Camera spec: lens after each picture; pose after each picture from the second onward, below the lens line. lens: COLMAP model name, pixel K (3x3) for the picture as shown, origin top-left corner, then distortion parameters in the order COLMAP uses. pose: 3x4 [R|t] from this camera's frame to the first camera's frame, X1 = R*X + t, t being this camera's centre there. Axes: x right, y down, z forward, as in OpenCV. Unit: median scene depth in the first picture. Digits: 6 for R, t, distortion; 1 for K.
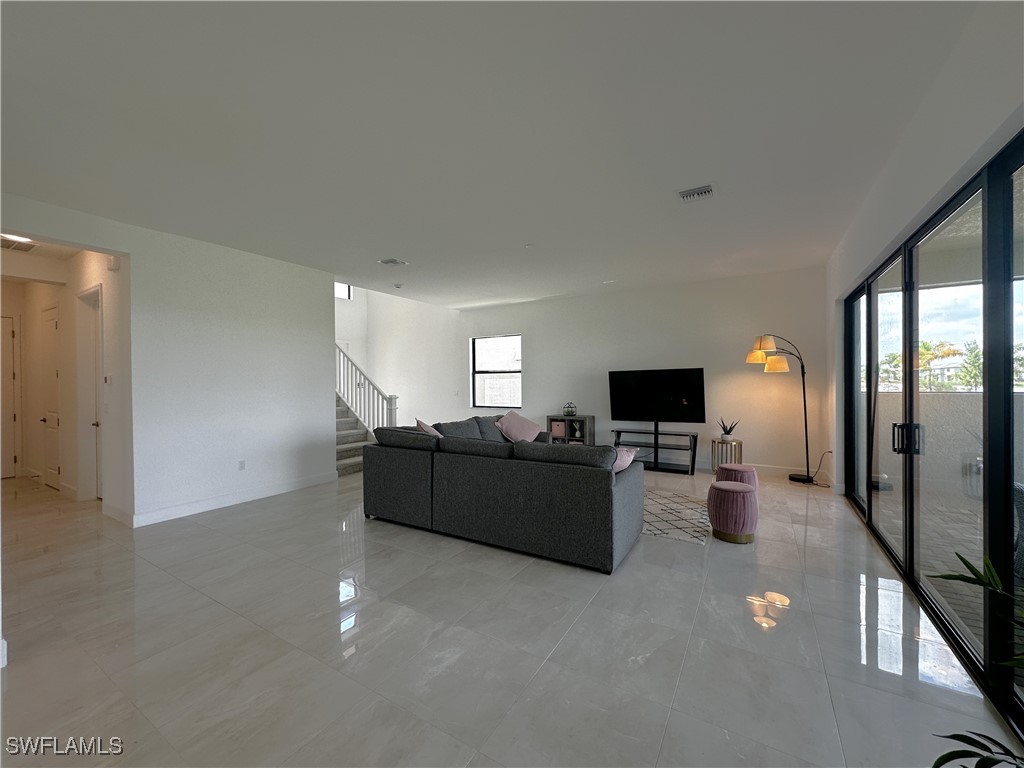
lens RADIAL K [[410.2, 0, 512.0], [0, 410.2, 384.0], [0, 0, 1]] dist [-0.000310, -0.000045]
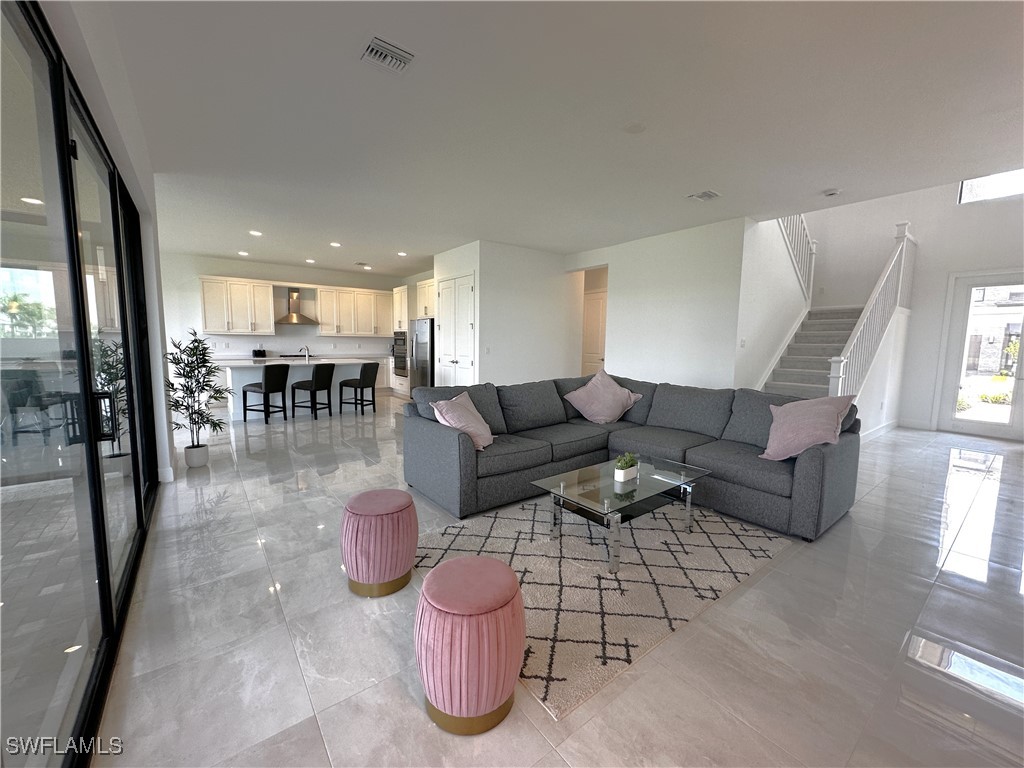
lens RADIAL K [[410.2, 0, 512.0], [0, 410.2, 384.0], [0, 0, 1]] dist [-0.000310, -0.000045]
pose [[-0.366664, 0.098903, -0.925082, 0.959673], [-0.013910, 0.993639, 0.111746, 0.005026], [0.930250, 0.053841, -0.362956, 1.323473]]
